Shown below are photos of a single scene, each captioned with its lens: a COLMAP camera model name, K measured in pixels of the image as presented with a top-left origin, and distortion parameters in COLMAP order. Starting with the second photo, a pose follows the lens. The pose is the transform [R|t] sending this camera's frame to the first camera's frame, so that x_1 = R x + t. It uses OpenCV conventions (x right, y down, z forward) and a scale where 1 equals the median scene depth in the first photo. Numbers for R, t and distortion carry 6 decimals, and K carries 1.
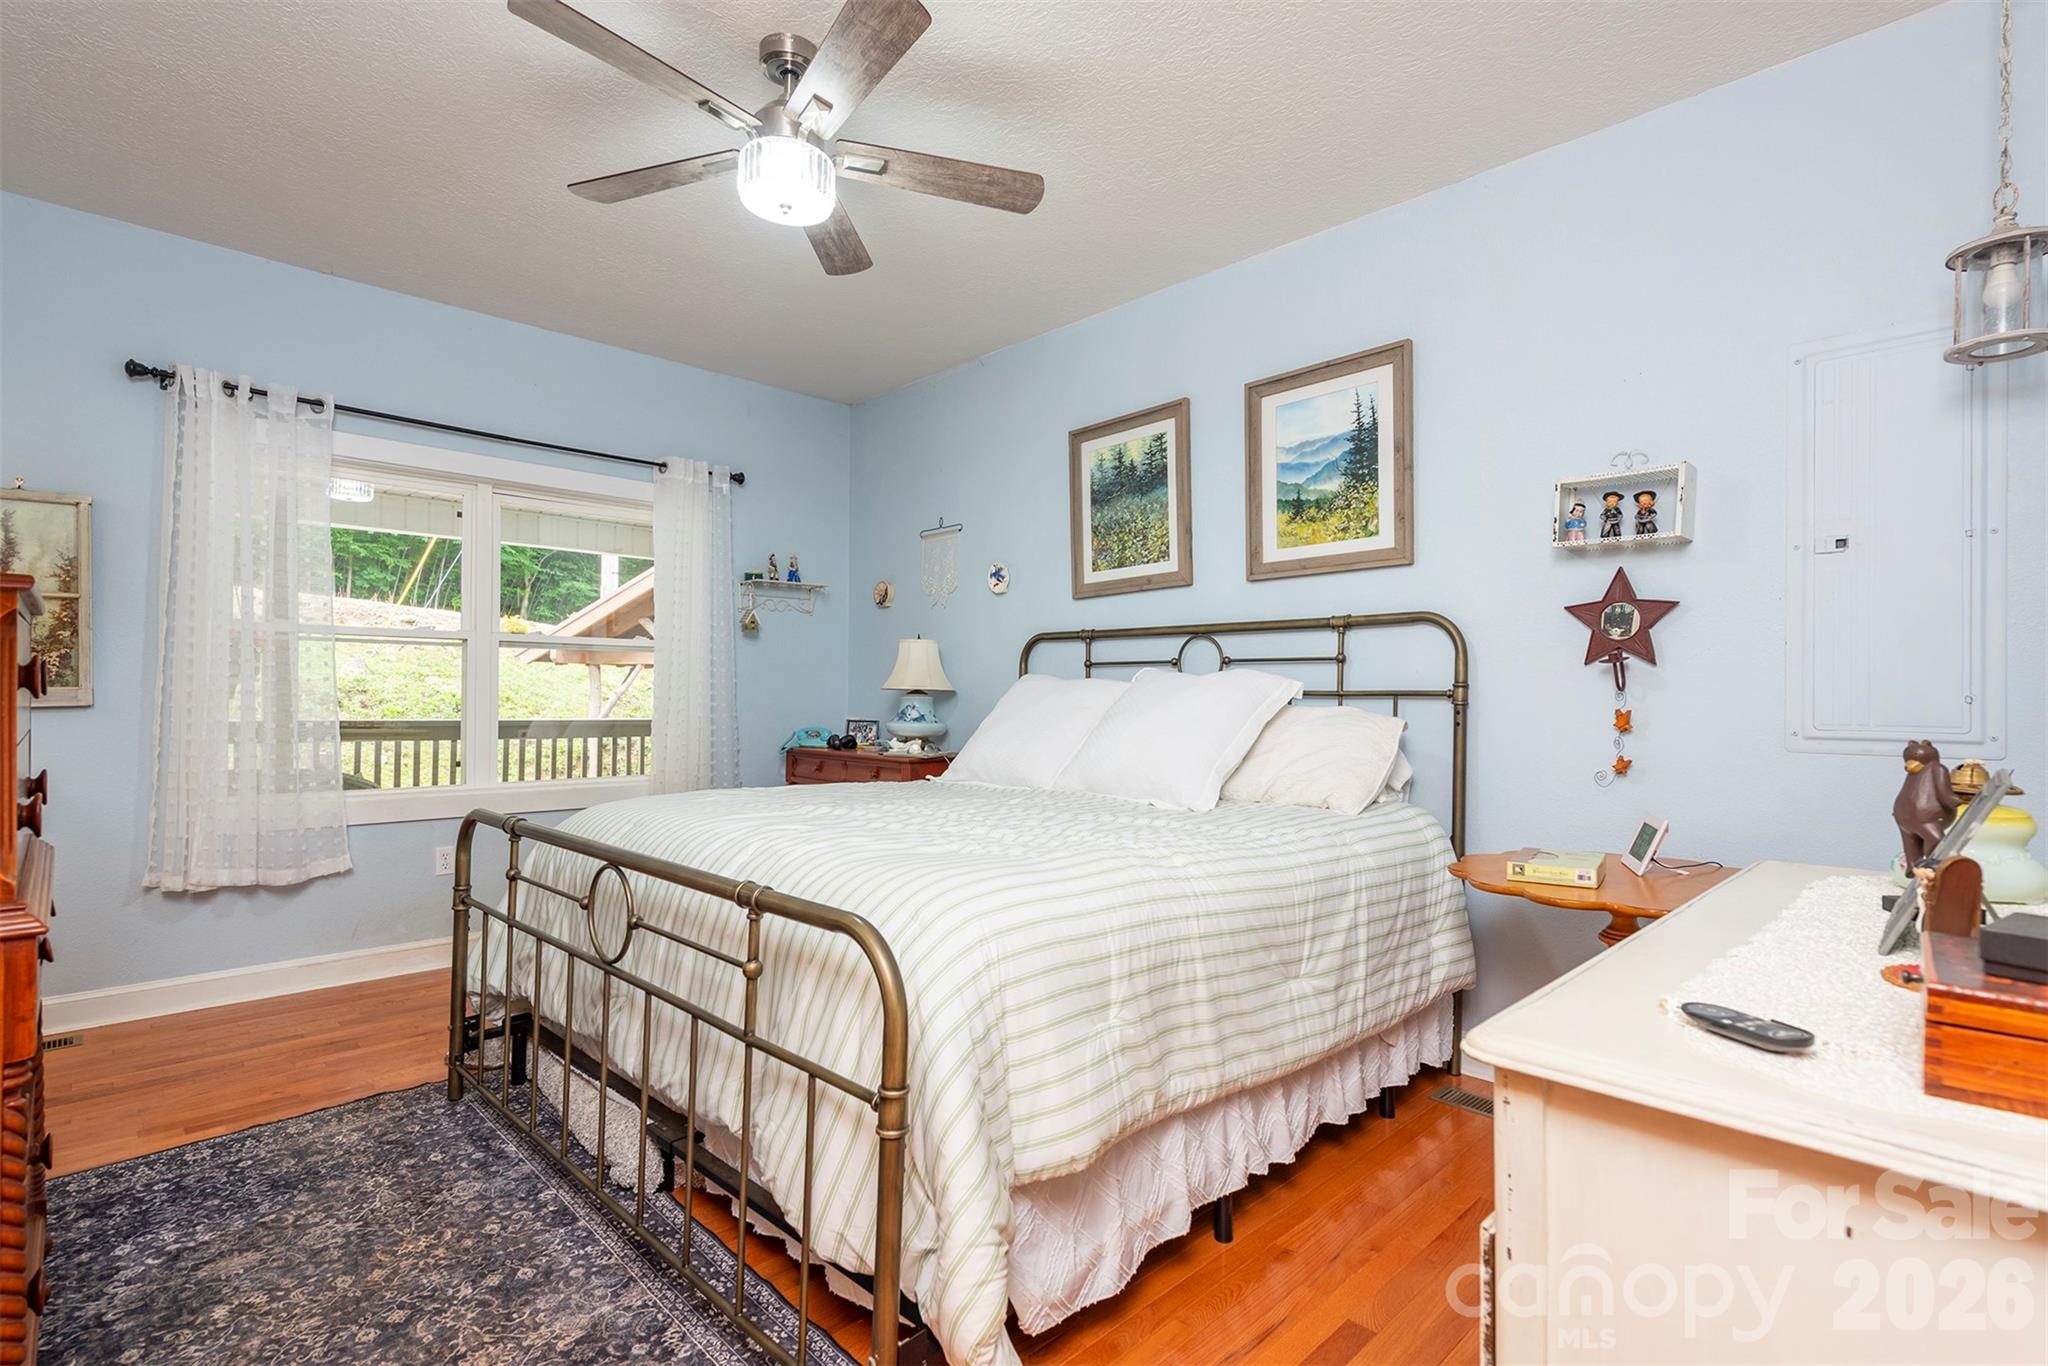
lens RADIAL K [[987.0, 0, 1014.3], [0, 987.0, 677.6], [0, 0, 1]] dist [0.007528, -0.004042]
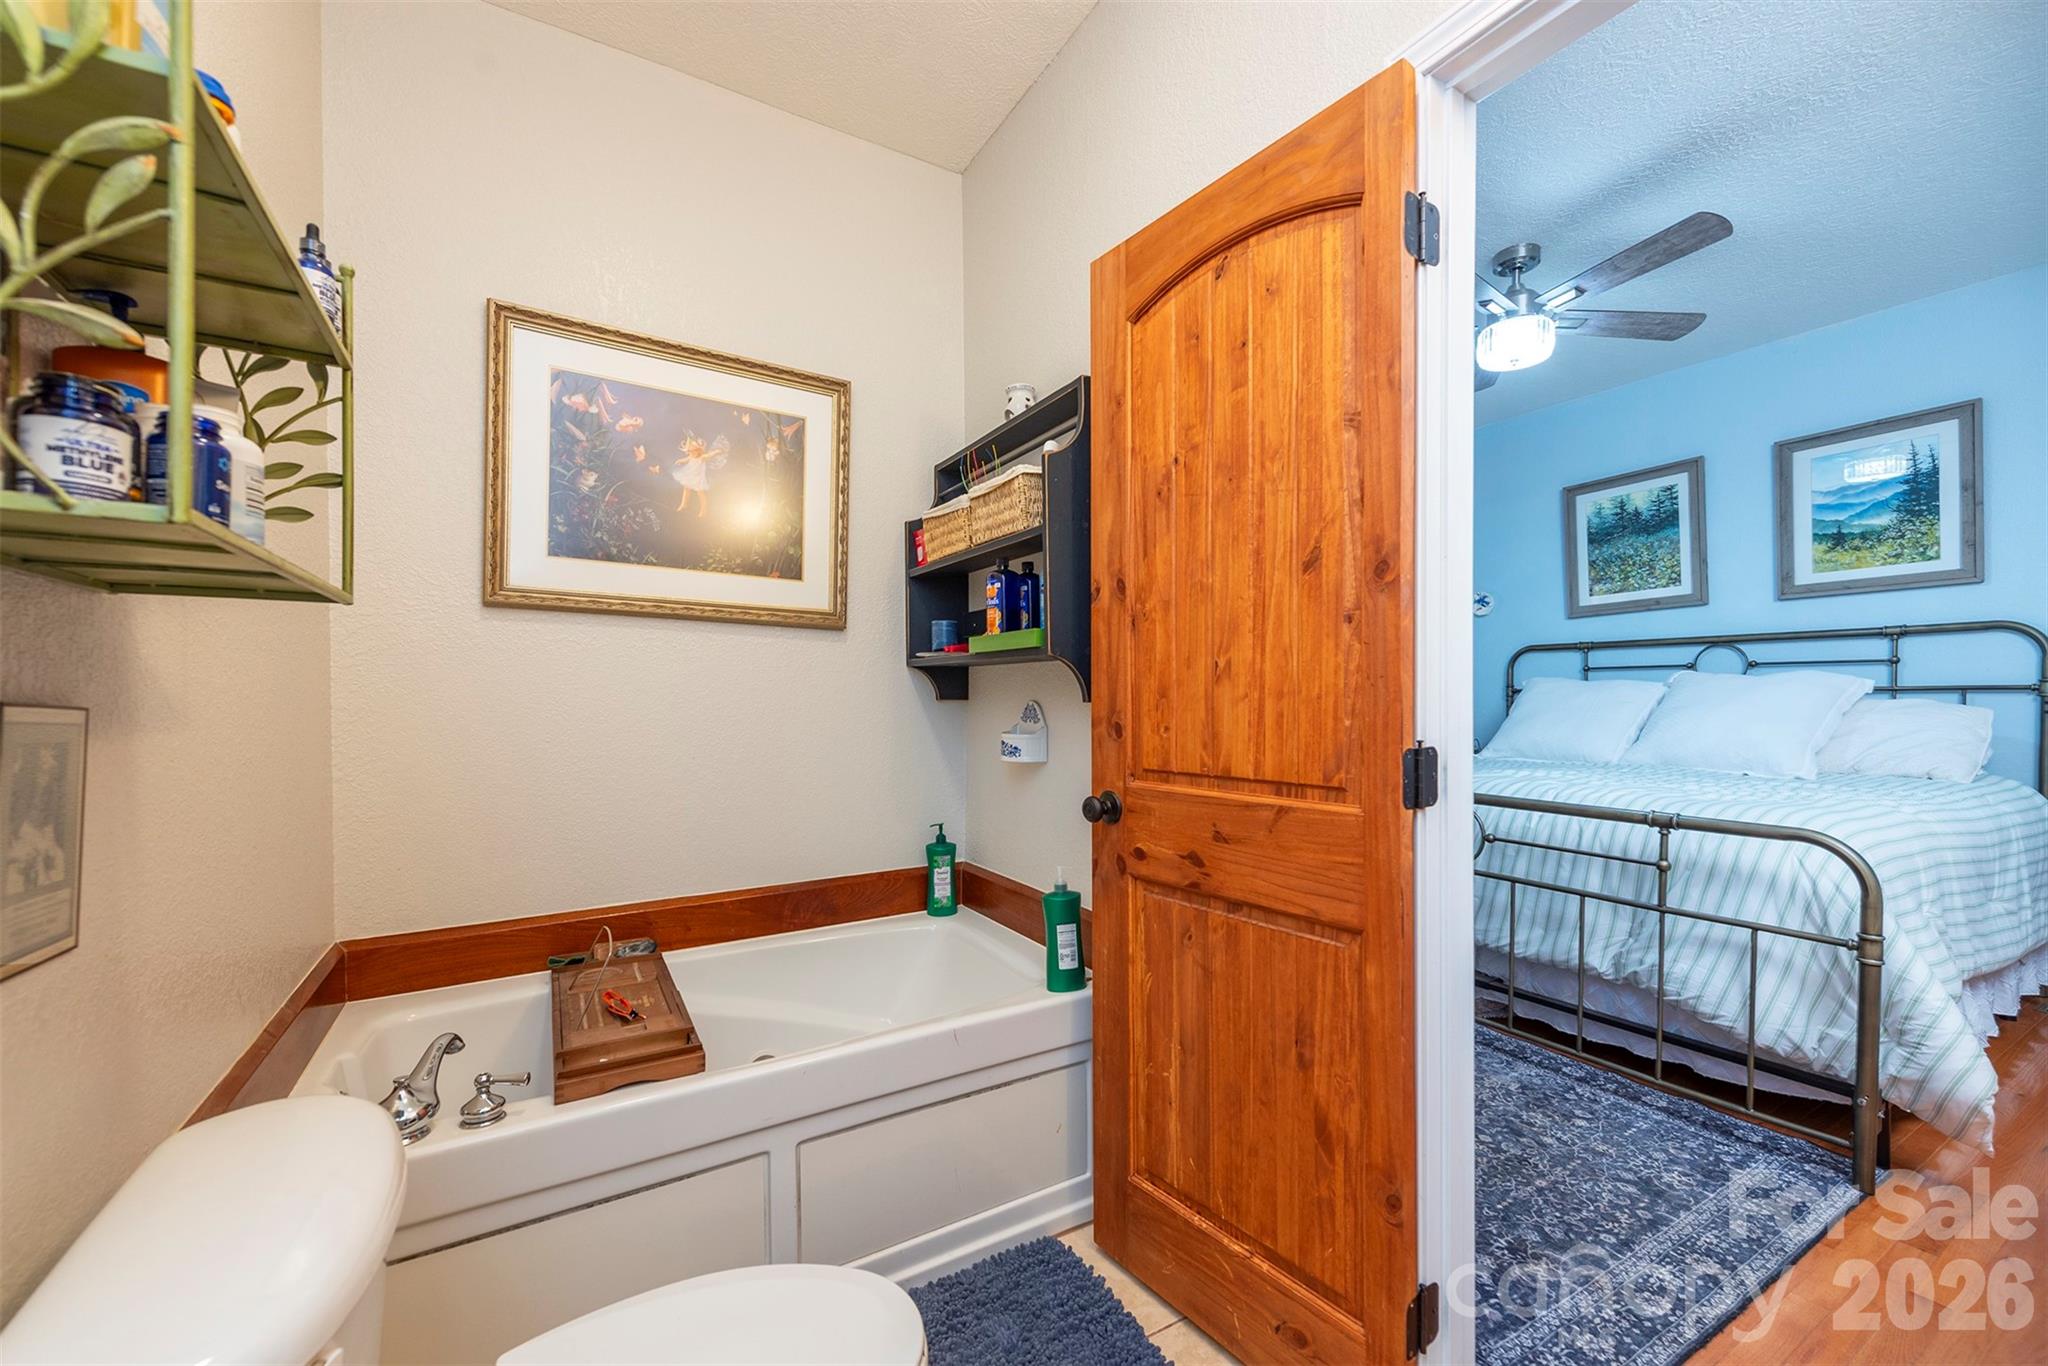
lens RADIAL K [[810.0, 0, 1021.0], [0, 810.0, 693.8], [0, 0, 1]] dist [0.002015, -0.000481]
pose [[0.966350, -0.012169, -0.256941, -0.445382], [0.015939, 0.999794, 0.012593, -0.007488], [0.256735, -0.016264, 0.966345, -0.252117]]
